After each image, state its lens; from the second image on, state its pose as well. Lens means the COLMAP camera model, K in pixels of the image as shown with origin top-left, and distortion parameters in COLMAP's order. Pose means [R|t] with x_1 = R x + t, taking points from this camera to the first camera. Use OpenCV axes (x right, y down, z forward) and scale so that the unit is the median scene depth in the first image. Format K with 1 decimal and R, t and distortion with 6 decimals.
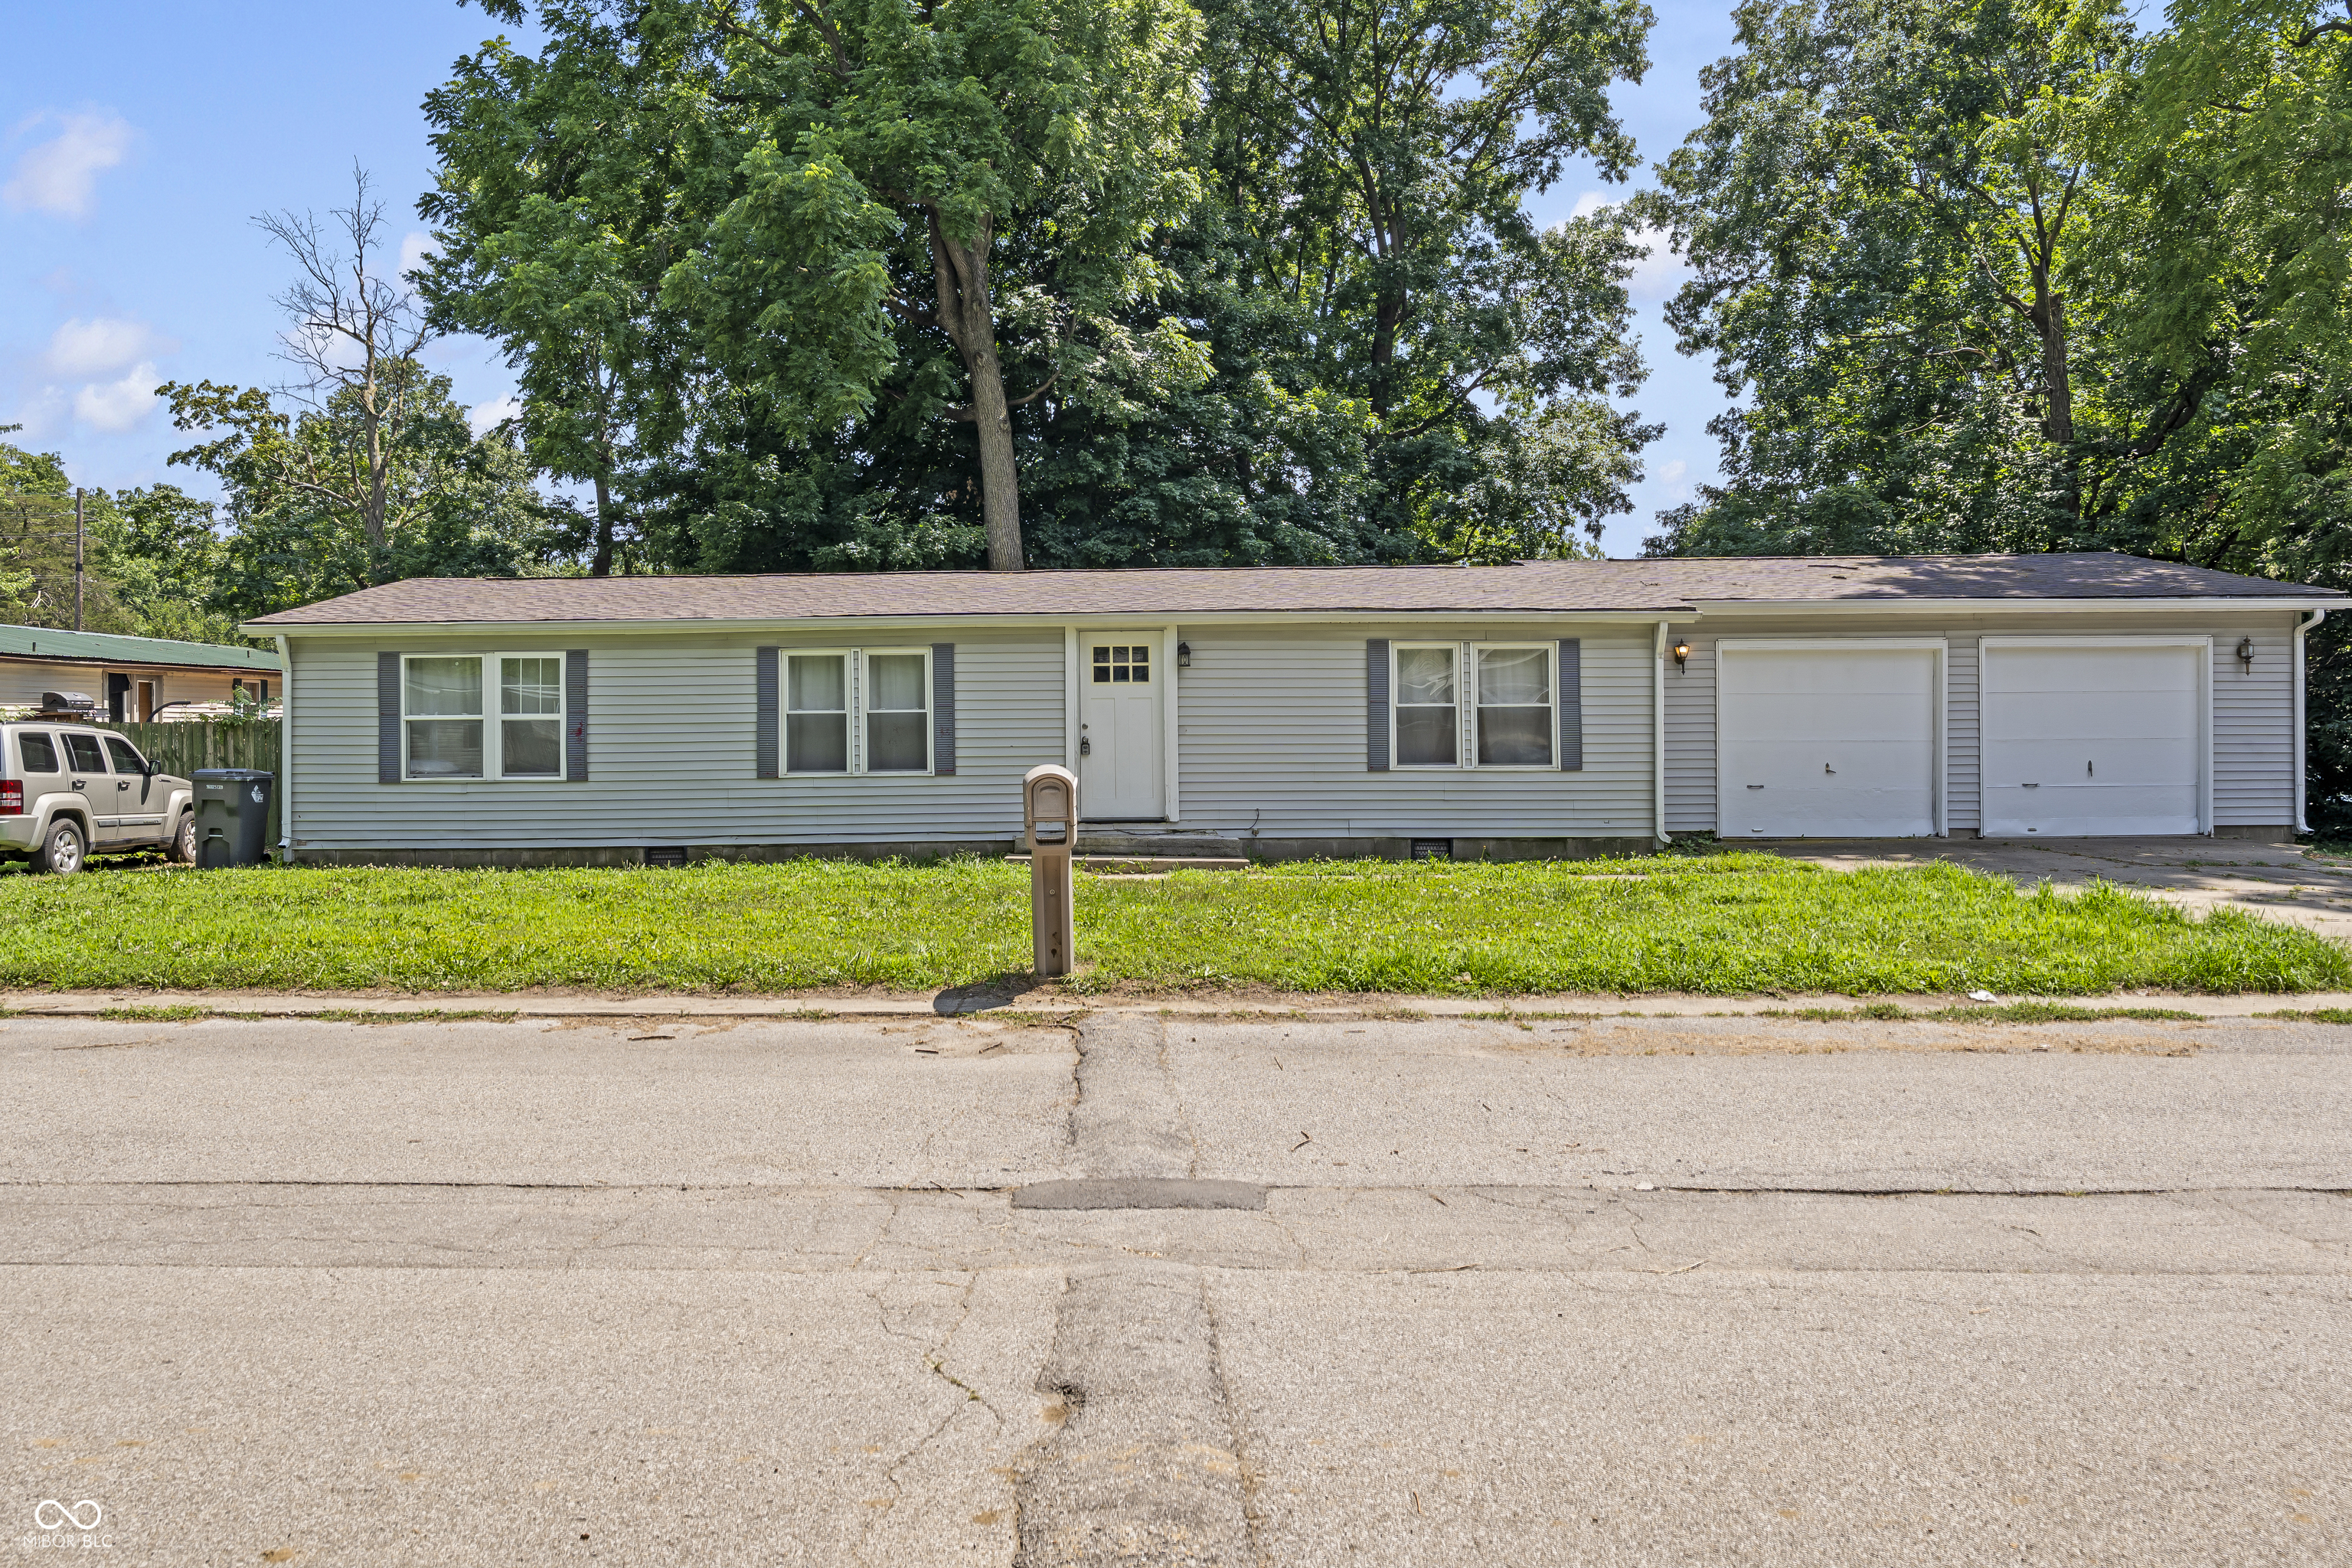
lens RADIAL K [[1607.1, 0, 1168.8], [0, 1607.1, 794.7], [0, 0, 1]] dist [-0.012616, -0.002153]
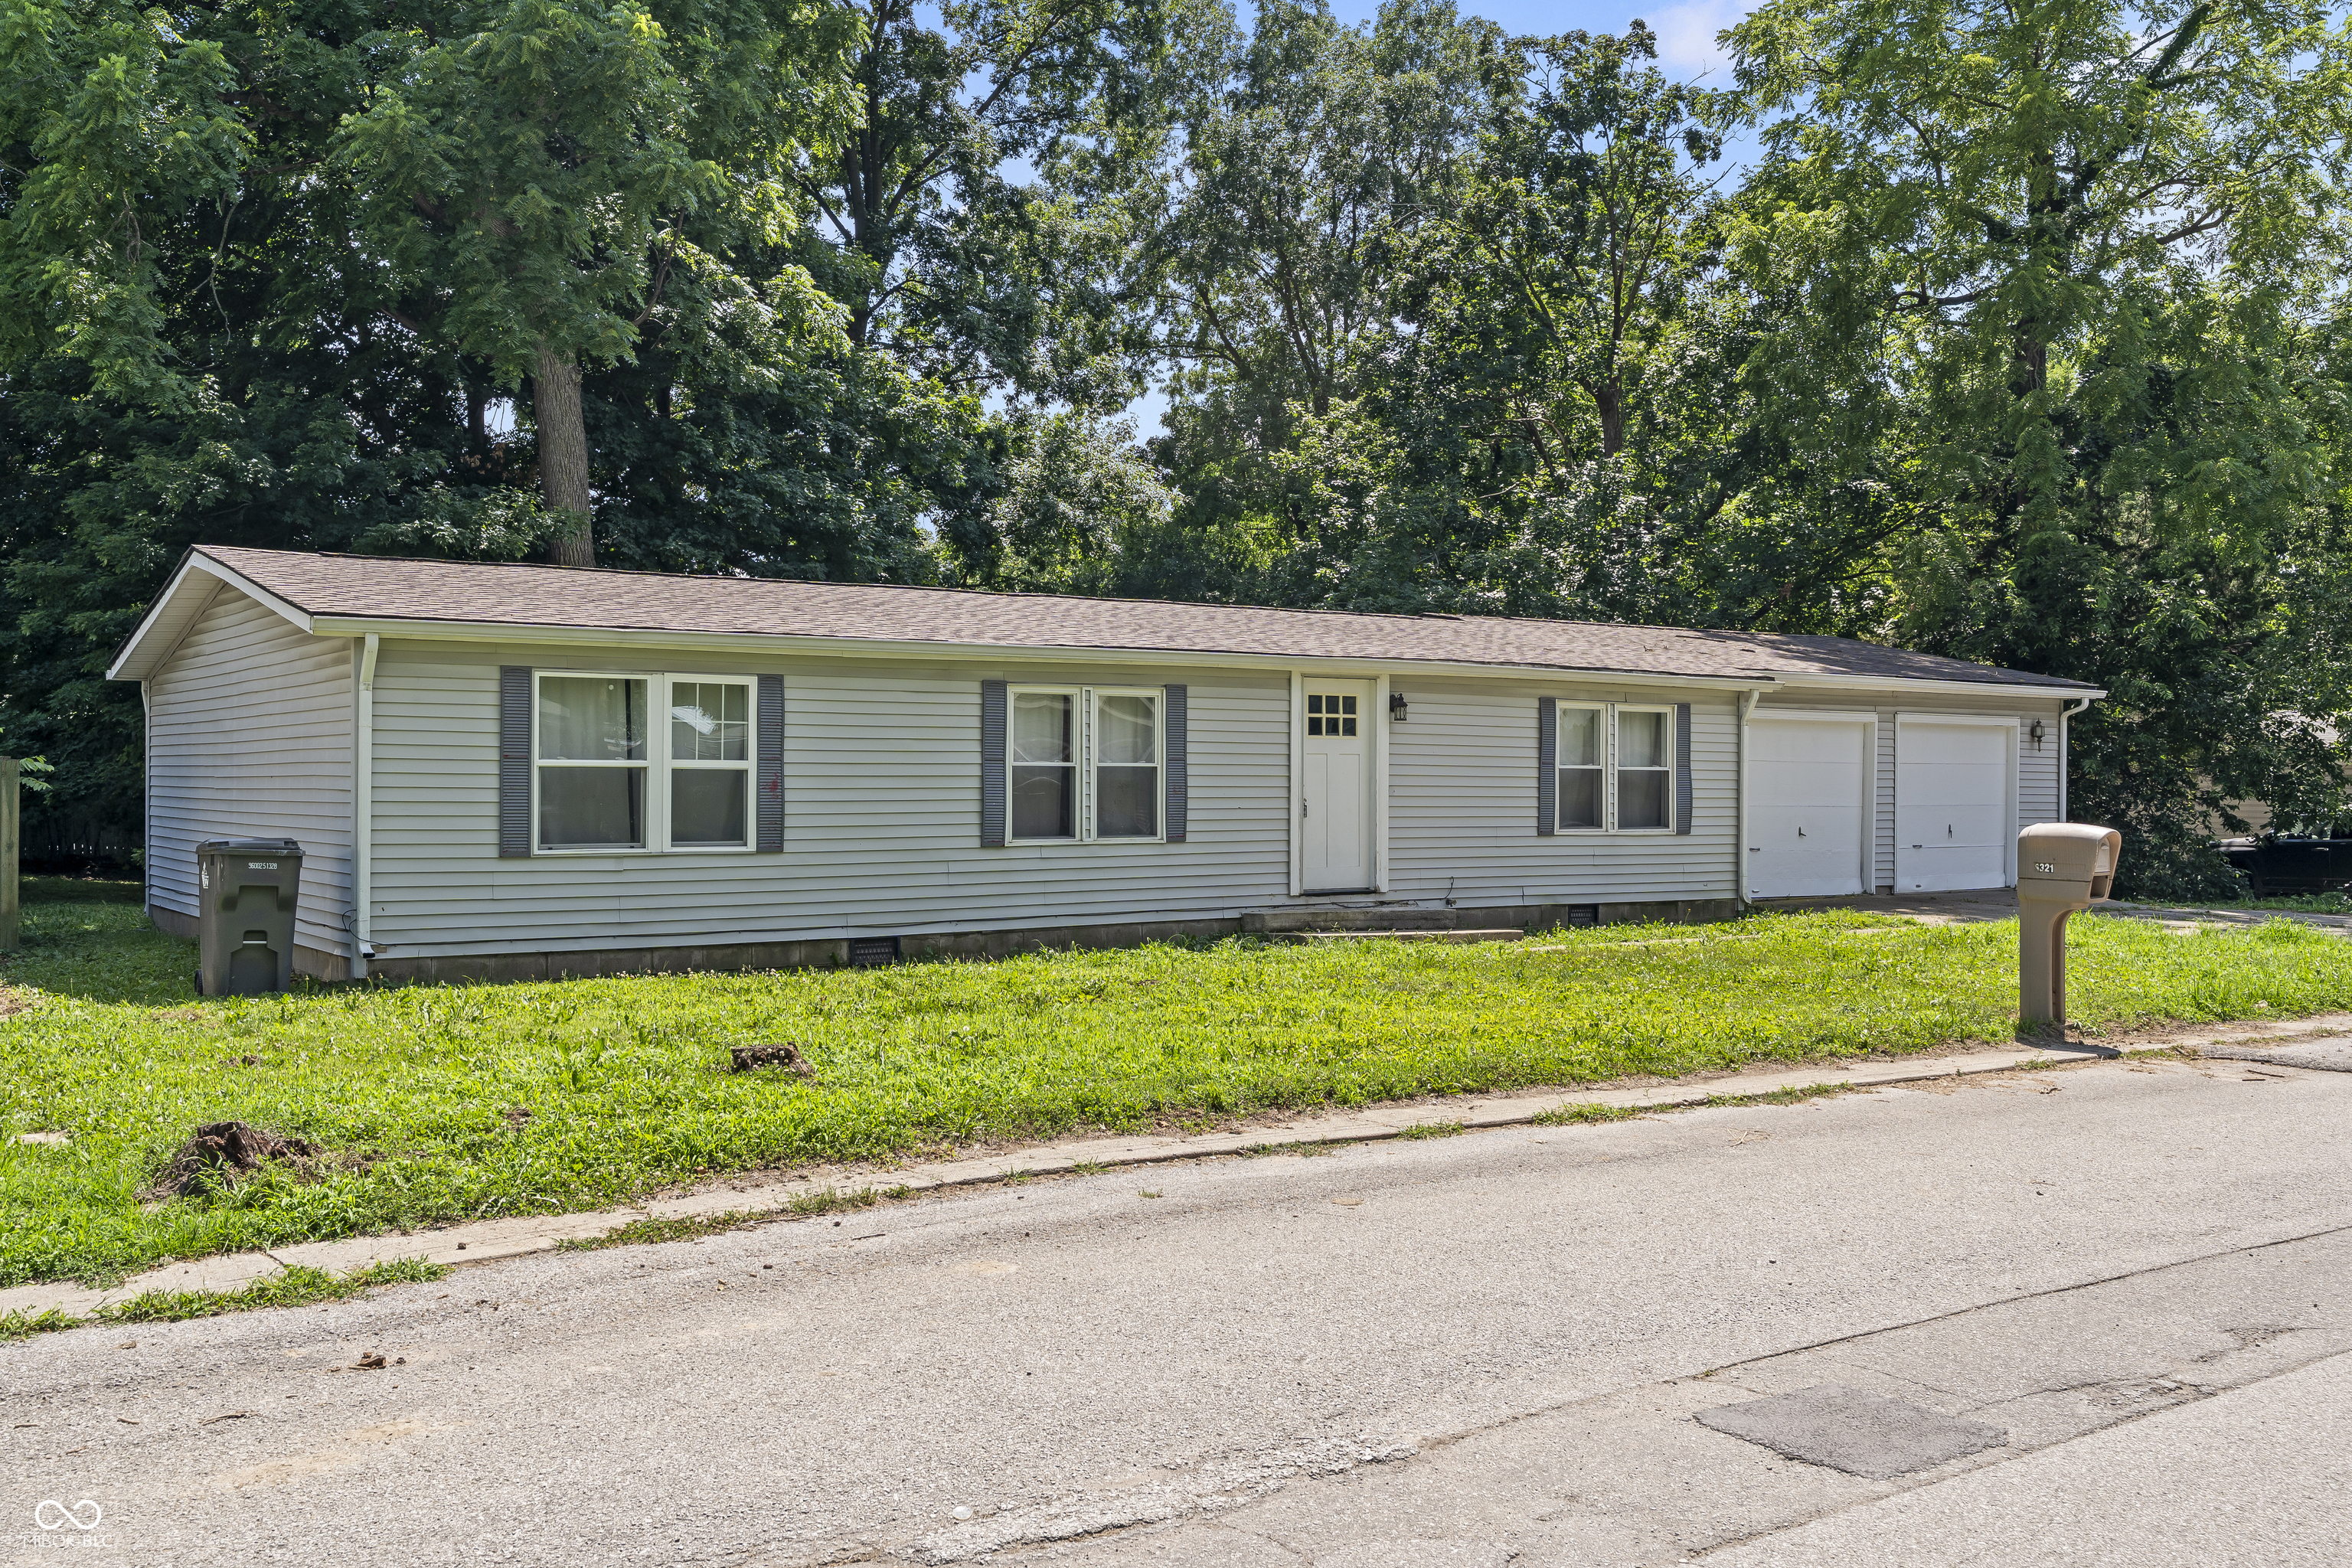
lens RADIAL K [[2172.2, 0, 1182.6], [0, 2172.2, 772.4], [0, 0, 1]] dist [-0.015324, 0.000000]
pose [[0.807651, 0.013562, 0.589504, -0.802344], [0.018441, 0.998666, -0.048240, 0.006395], [-0.589372, 0.049832, 0.806323, 0.085099]]
